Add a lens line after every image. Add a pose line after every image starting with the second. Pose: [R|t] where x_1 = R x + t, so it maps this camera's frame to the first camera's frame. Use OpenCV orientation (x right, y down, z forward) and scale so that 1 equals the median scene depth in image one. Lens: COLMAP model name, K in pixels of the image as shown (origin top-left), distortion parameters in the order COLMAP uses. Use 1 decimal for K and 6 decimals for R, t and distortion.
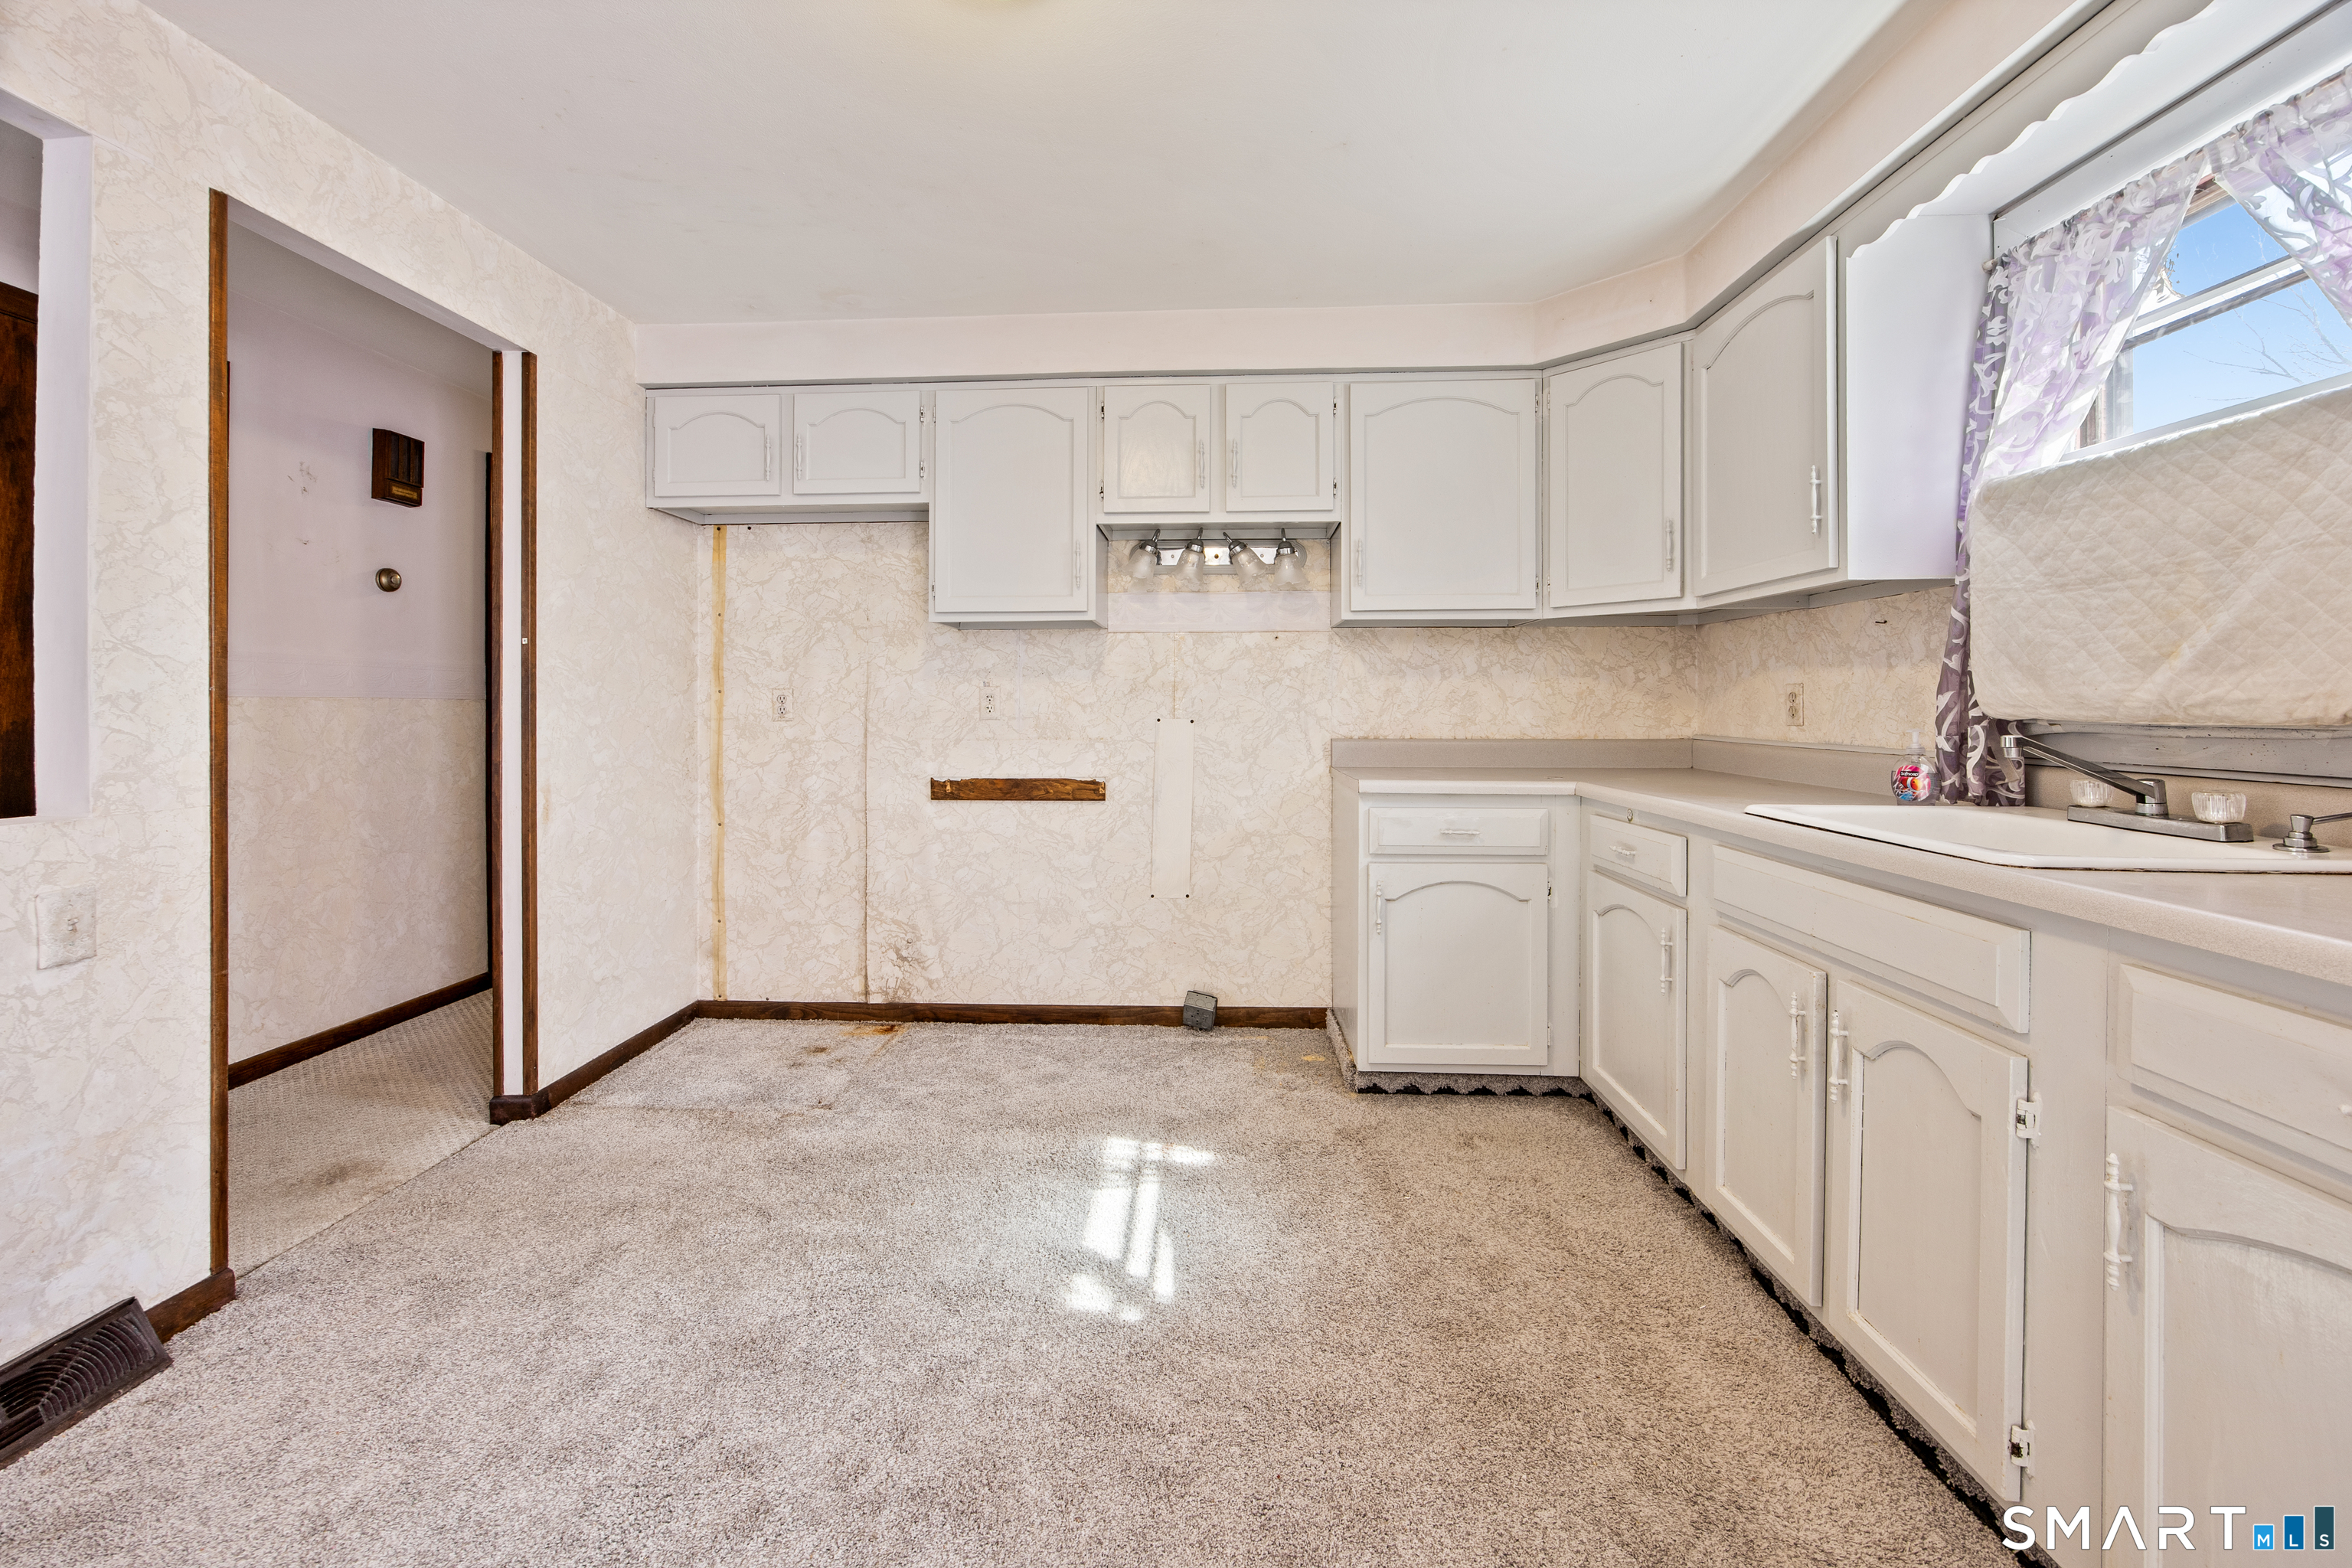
lens RADIAL K [[929.9, 0, 1162.8], [0, 929.9, 701.6], [0, 0, 1]] dist [0.000022, 0.000157]
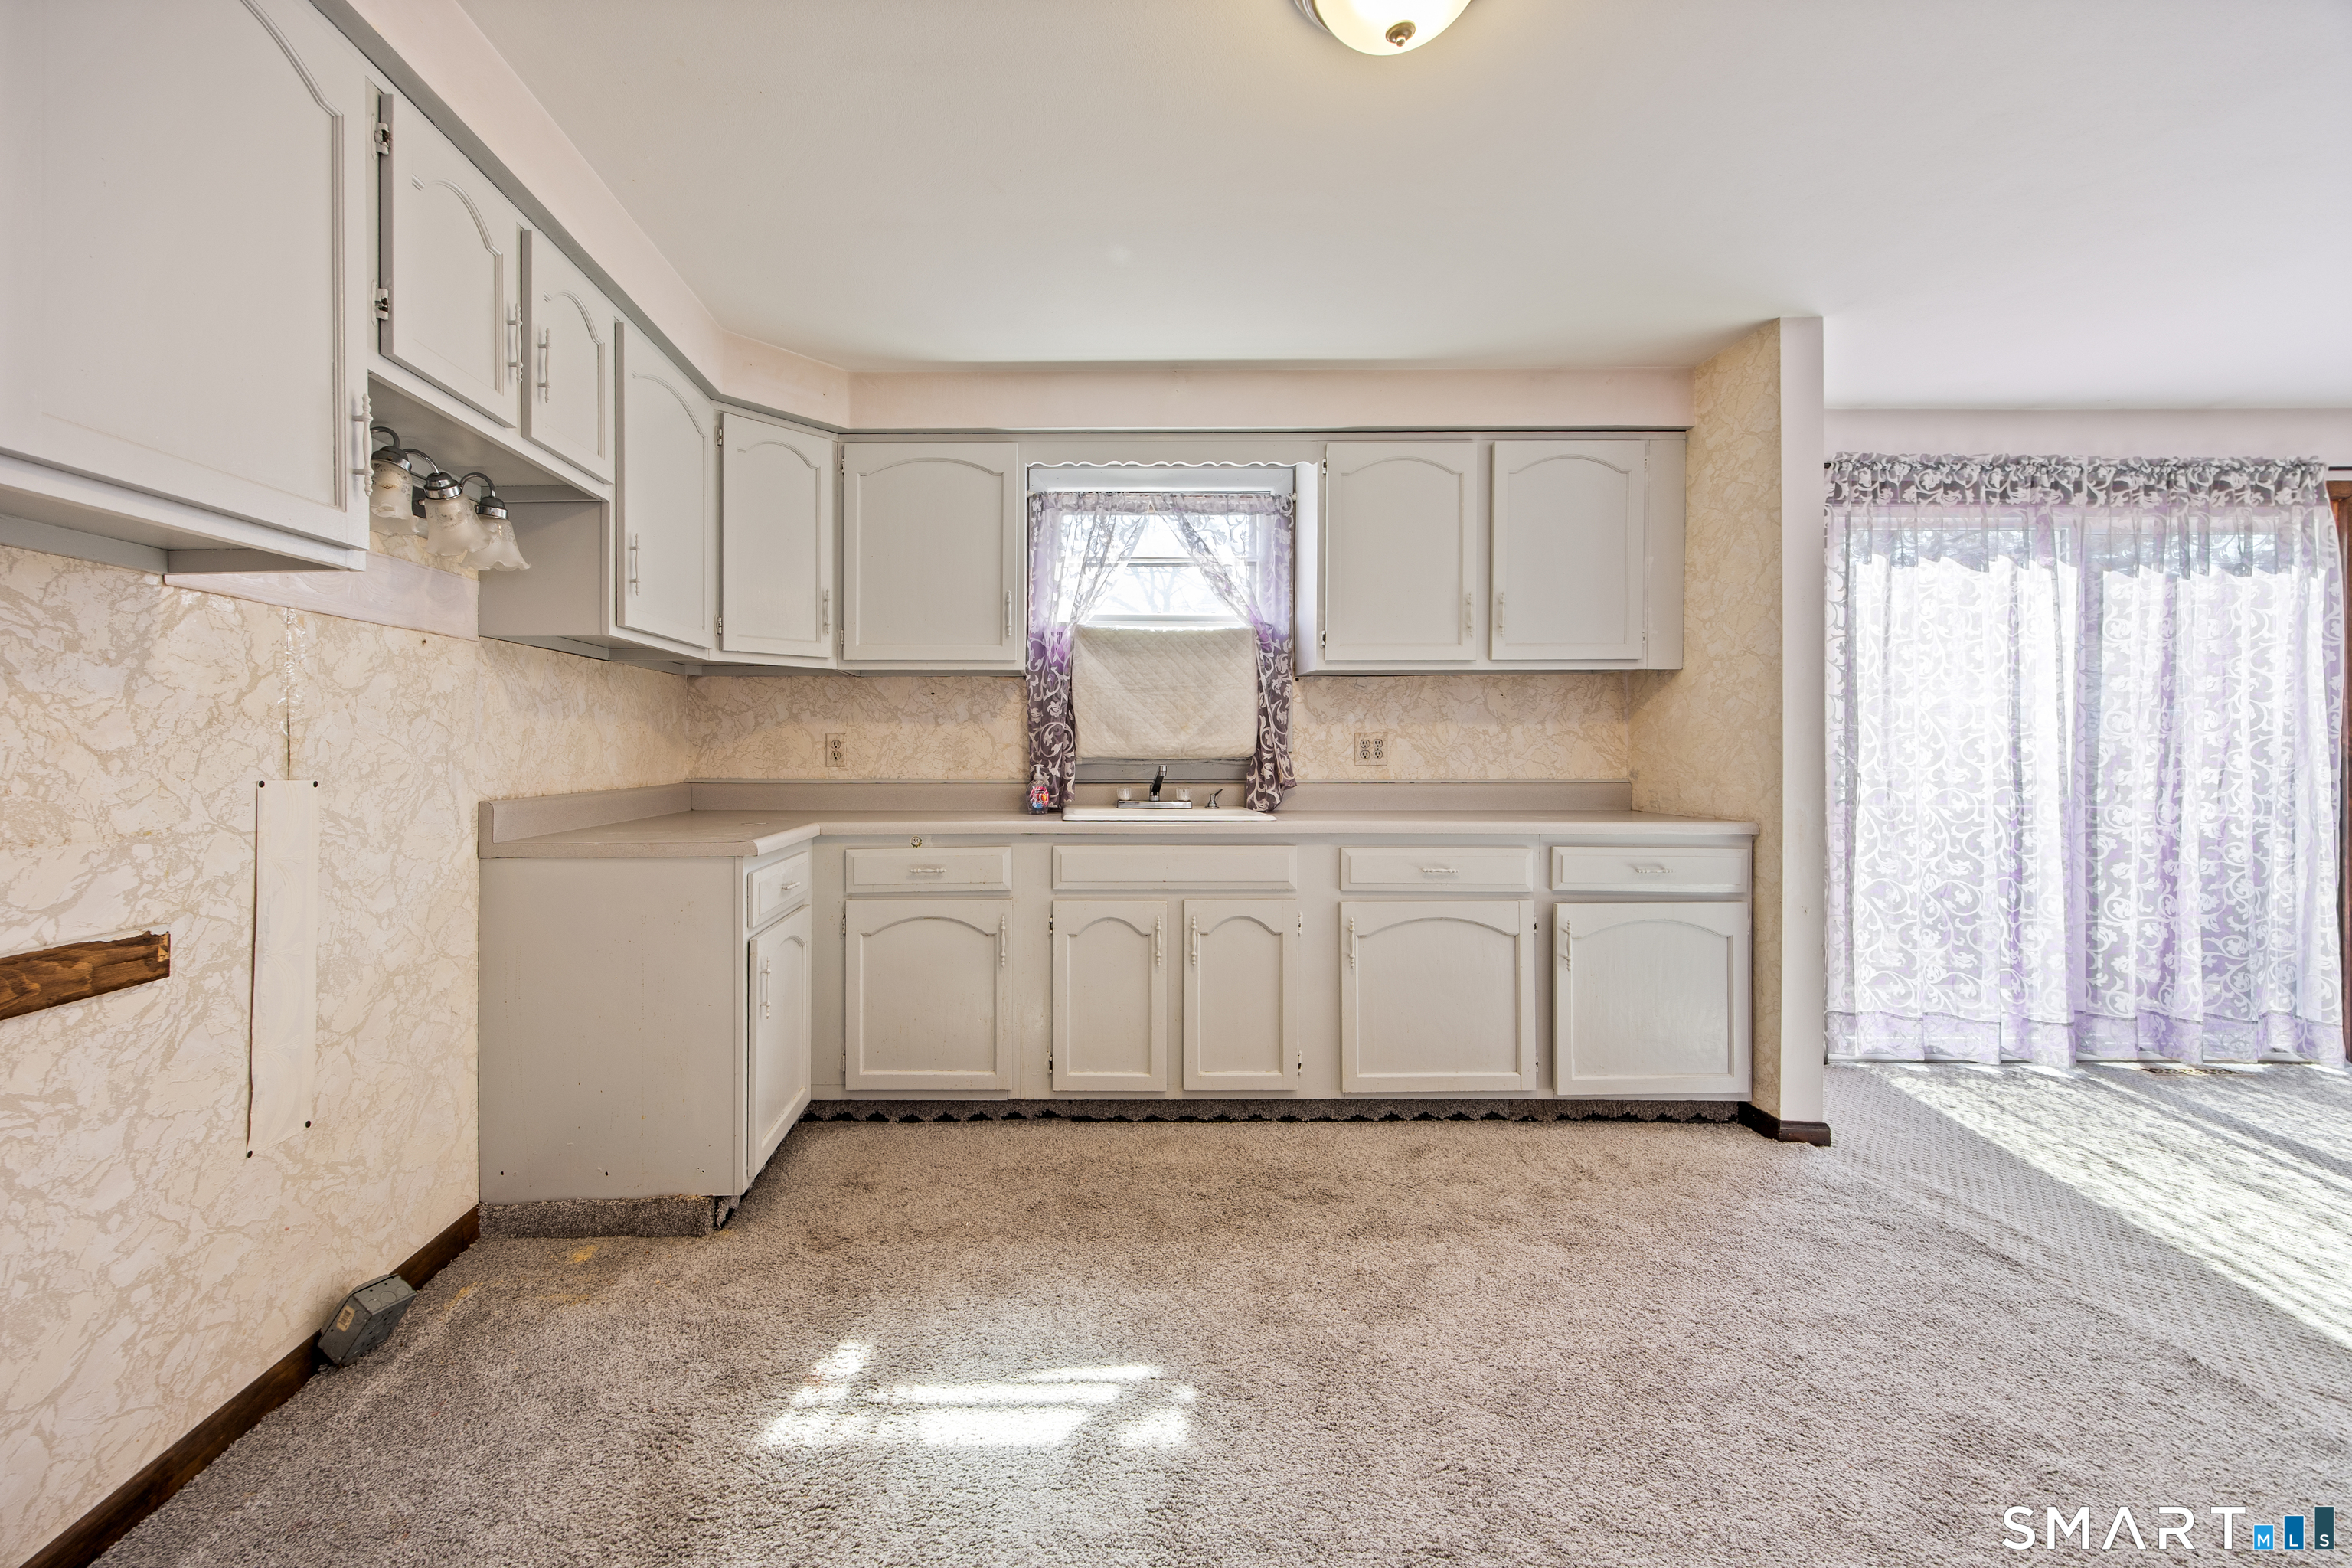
lens RADIAL K [[946.7, 0, 1070.9], [0, 946.7, 742.1], [0, 0, 1]] dist [0.001009, 0.000335]
pose [[-0.050186, 0.006684, 0.998718, -0.523763], [-0.002294, 0.999974, -0.006808, 0.000498], [-0.998737, -0.002633, -0.050170, 0.611278]]
